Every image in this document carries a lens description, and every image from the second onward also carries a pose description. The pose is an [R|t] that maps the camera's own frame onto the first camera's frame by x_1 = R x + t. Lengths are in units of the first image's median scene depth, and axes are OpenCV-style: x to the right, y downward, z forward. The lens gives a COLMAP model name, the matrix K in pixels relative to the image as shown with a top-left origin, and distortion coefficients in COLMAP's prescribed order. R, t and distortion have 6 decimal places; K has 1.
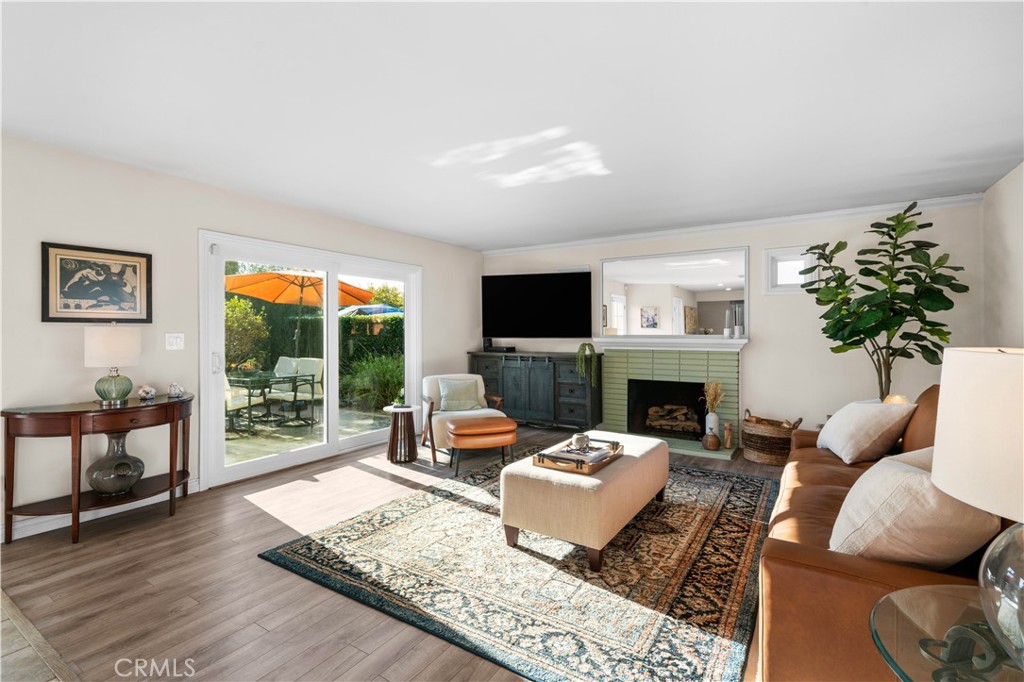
lens RADIAL K [[471.8, 0, 509.8], [0, 471.8, 337.4], [0, 0, 1]] dist [0.000143, 0.000026]
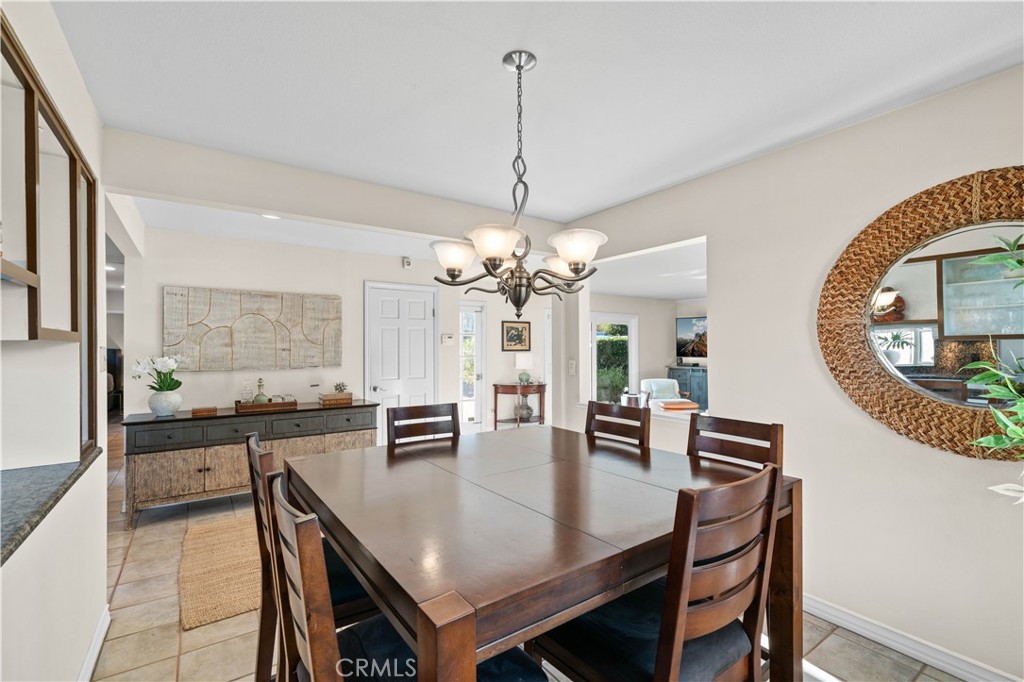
lens RADIAL K [[446.0, 0, 506.3], [0, 446.0, 349.8], [0, 0, 1]] dist [-0.016688, -0.000251]
pose [[0.920380, -0.000403, -0.391025, 0.002169], [-0.003647, 0.999947, -0.009615, -0.014627], [0.391009, 0.010276, 0.920330, -1.092999]]
